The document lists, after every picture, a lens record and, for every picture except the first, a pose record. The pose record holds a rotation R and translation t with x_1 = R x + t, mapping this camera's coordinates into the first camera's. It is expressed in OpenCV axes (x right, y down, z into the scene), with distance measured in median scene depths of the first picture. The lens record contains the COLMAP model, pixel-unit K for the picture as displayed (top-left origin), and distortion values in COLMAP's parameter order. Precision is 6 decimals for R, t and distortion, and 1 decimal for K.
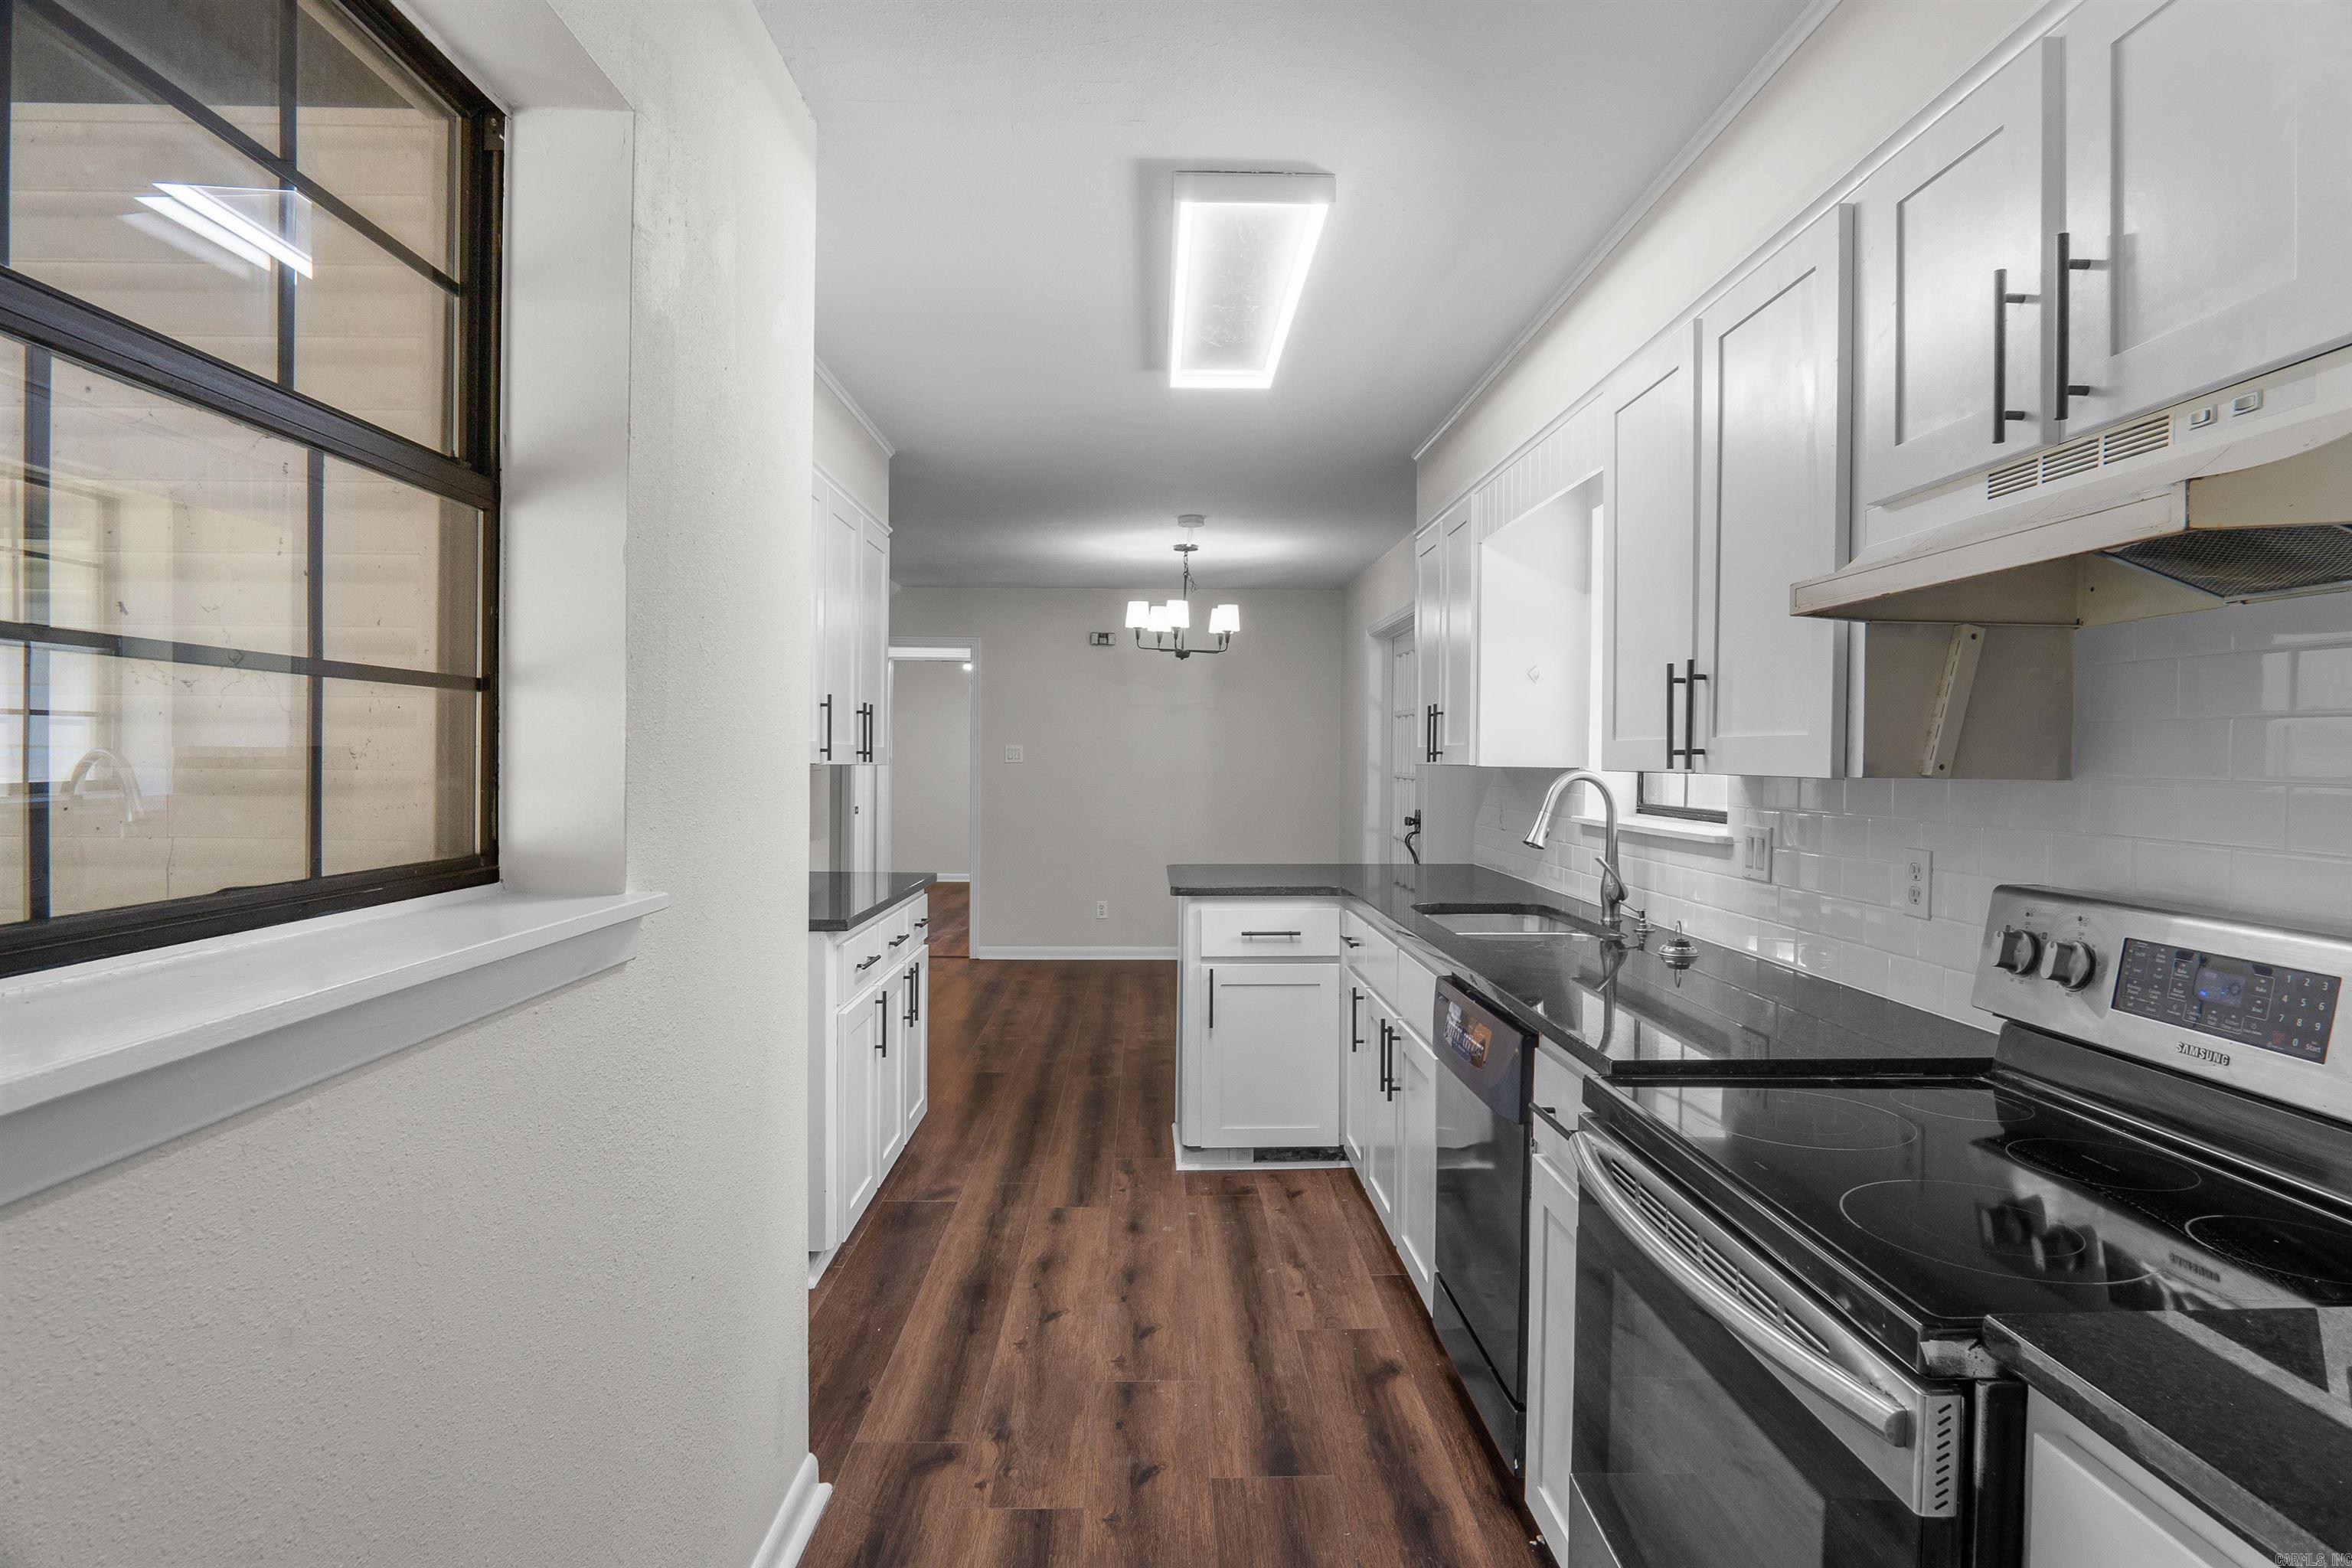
lens RADIAL K [[1256.1, 0, 1177.6], [0, 1256.1, 777.1], [0, 0, 1]] dist [-0.031154, 0.008973]
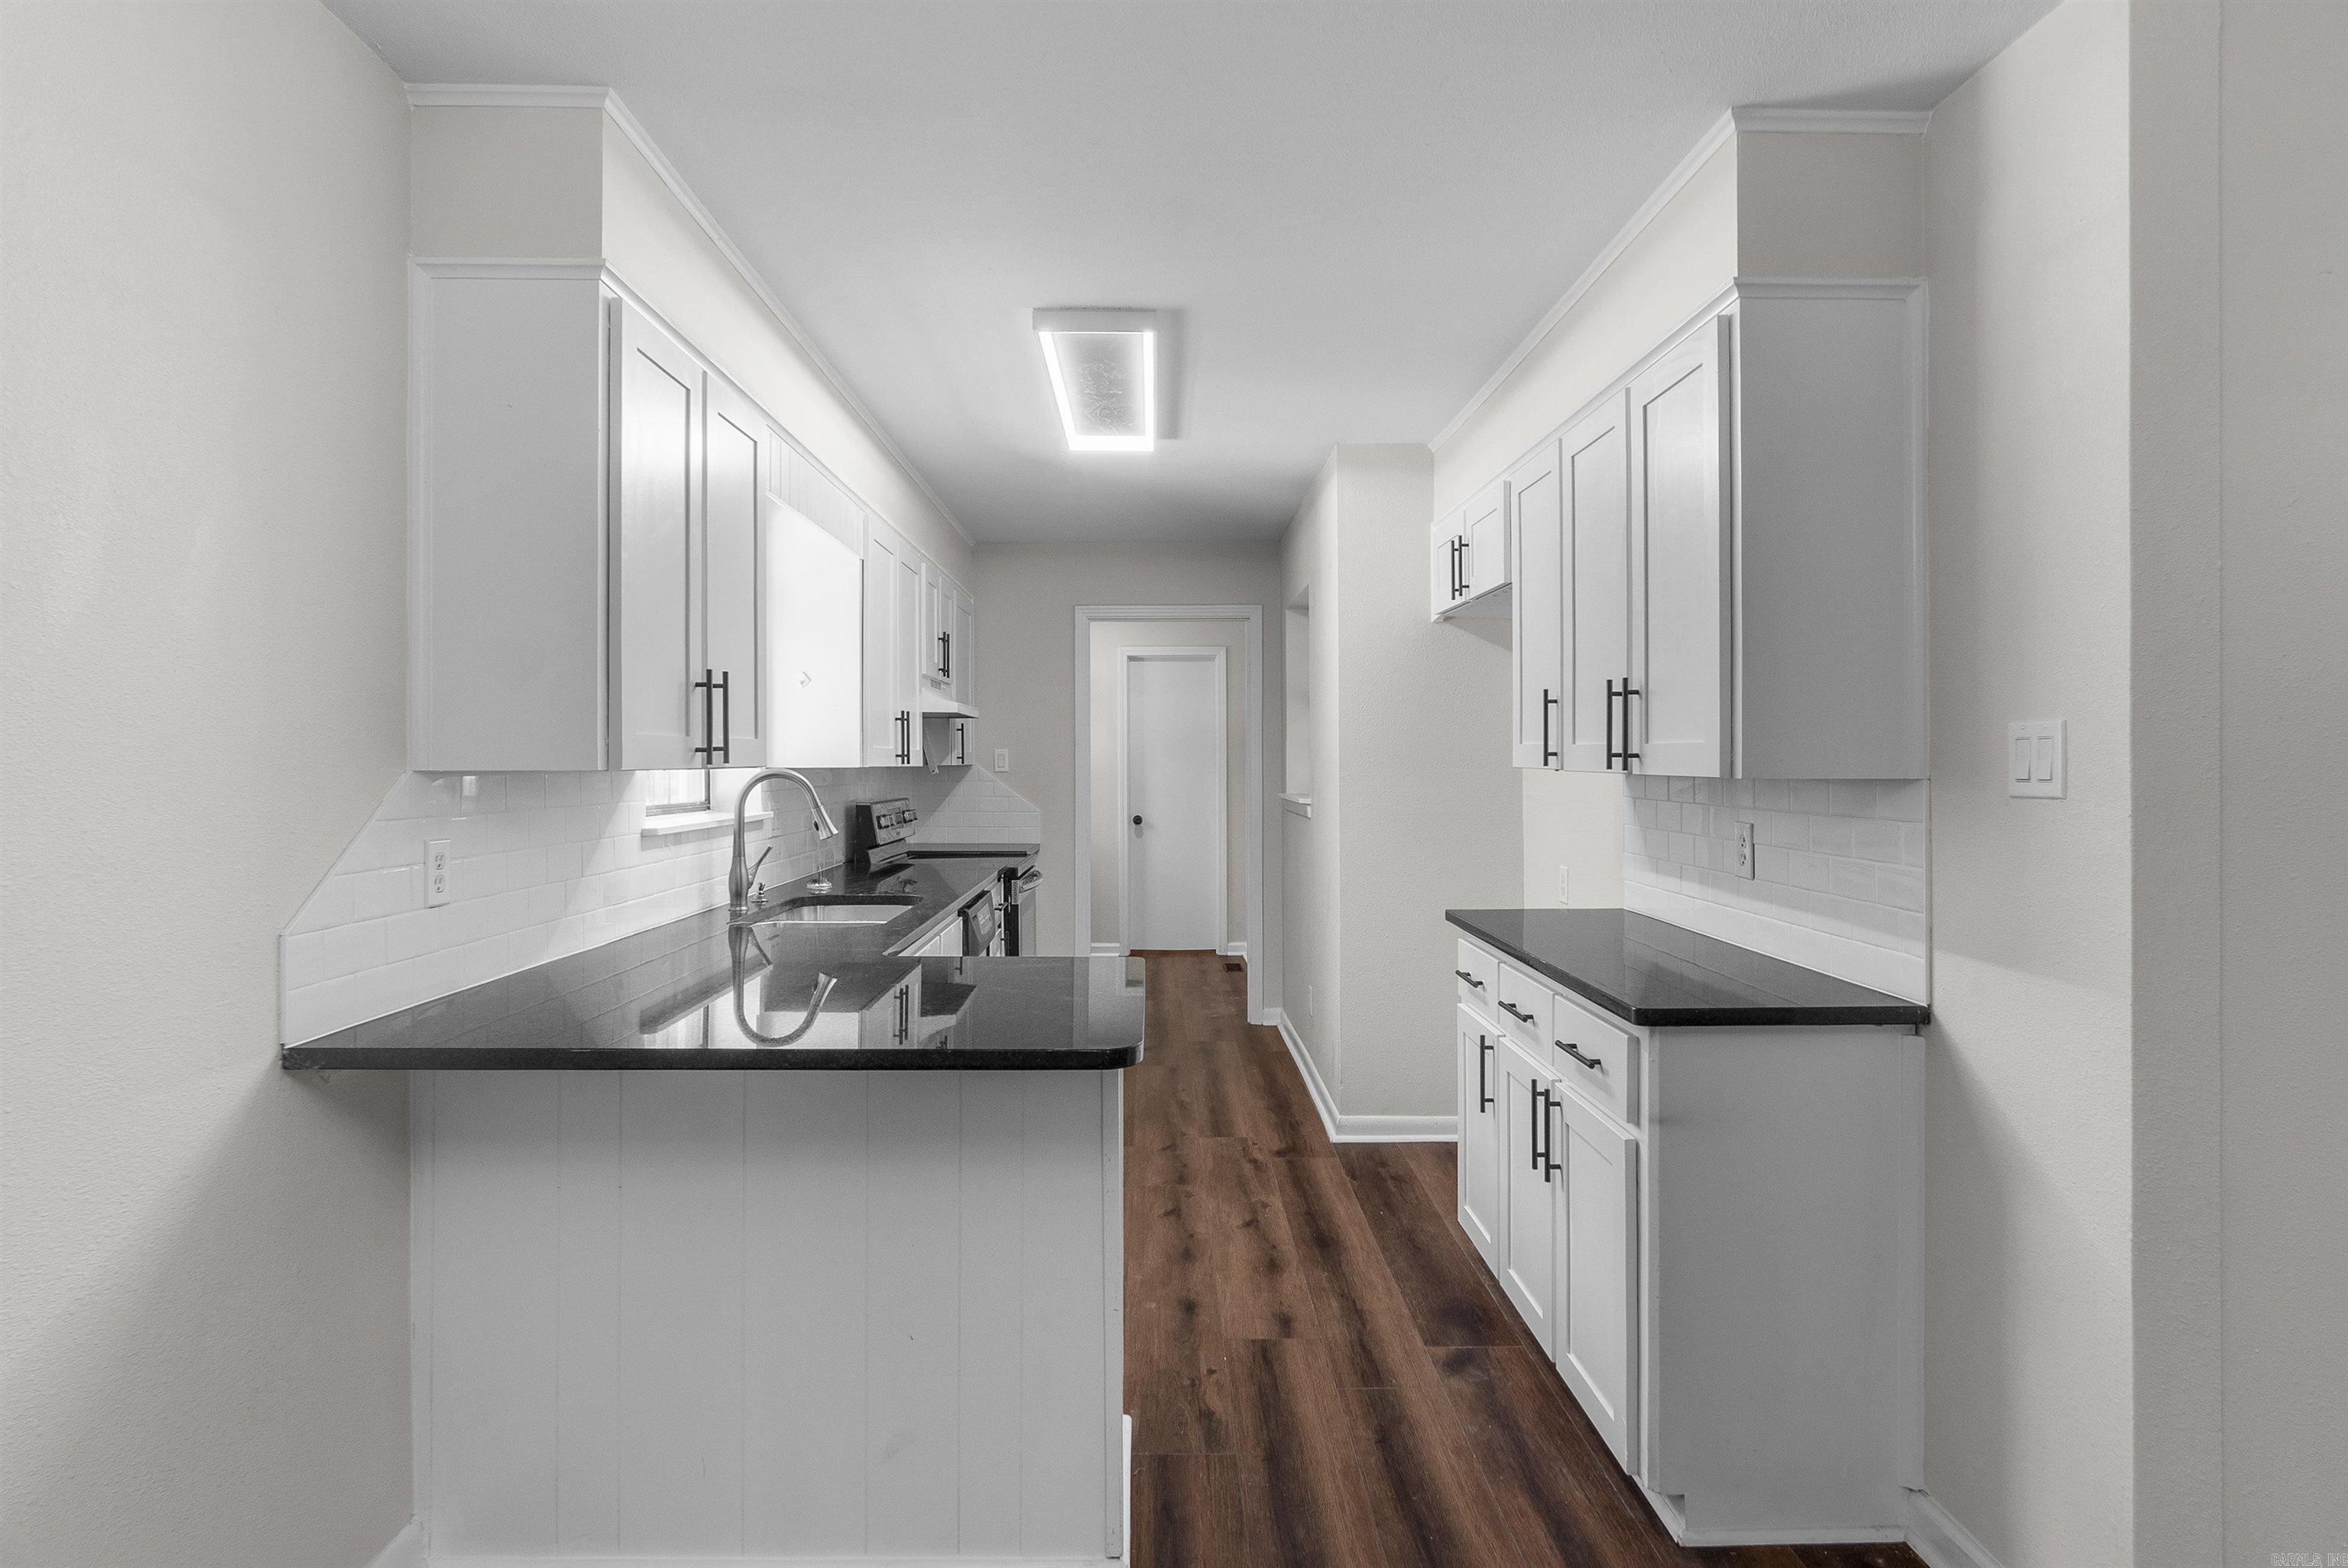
lens RADIAL K [[1275.0, 0, 1177.7], [0, 1275.0, 757.6], [0, 0, 1]] dist [-0.000171, 0.000440]
pose [[-0.999976, -0.006143, 0.003275, -0.031444], [-0.006104, 0.999911, 0.011893, -0.031371], [-0.003347, 0.011873, -0.999924, 2.142880]]
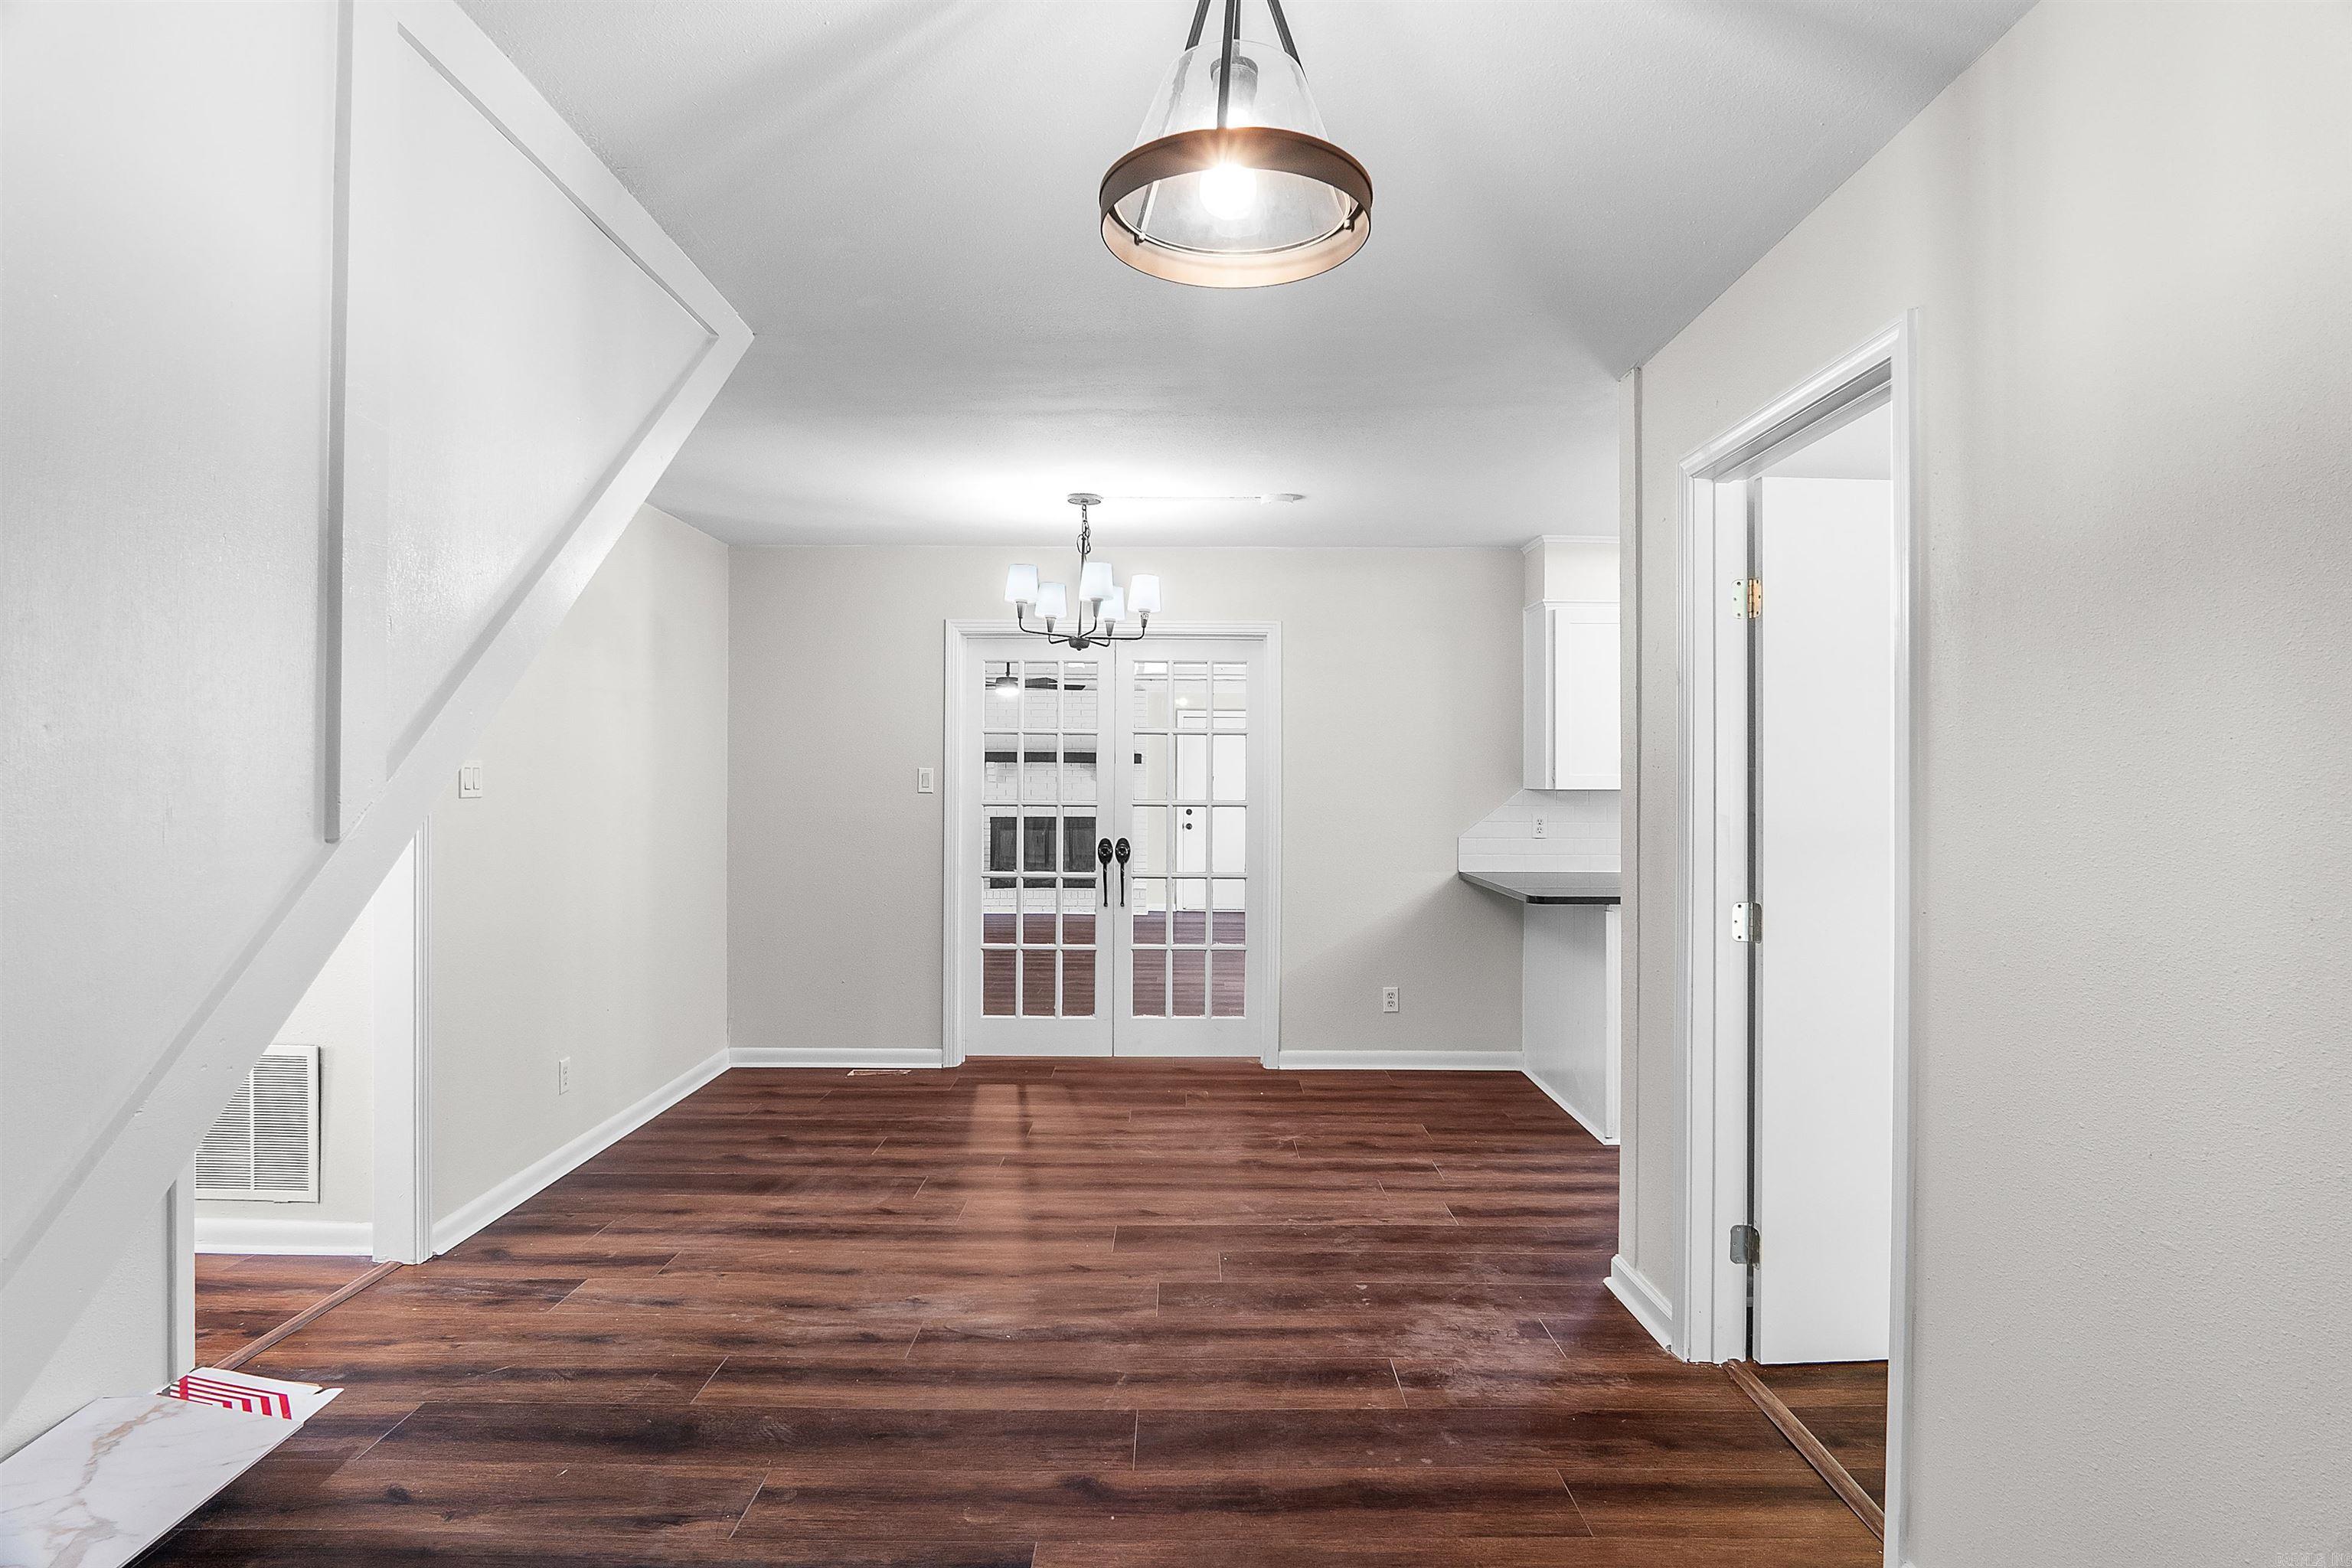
lens RADIAL K [[1256.1, 0, 1177.6], [0, 1256.1, 777.1], [0, 0, 1]] dist [-0.031154, 0.008973]
pose [[0.027105, -0.003936, 0.999625, -1.523164], [0.011313, 0.999929, 0.003631, -0.045089], [-0.999569, 0.011210, 0.027148, 1.940735]]
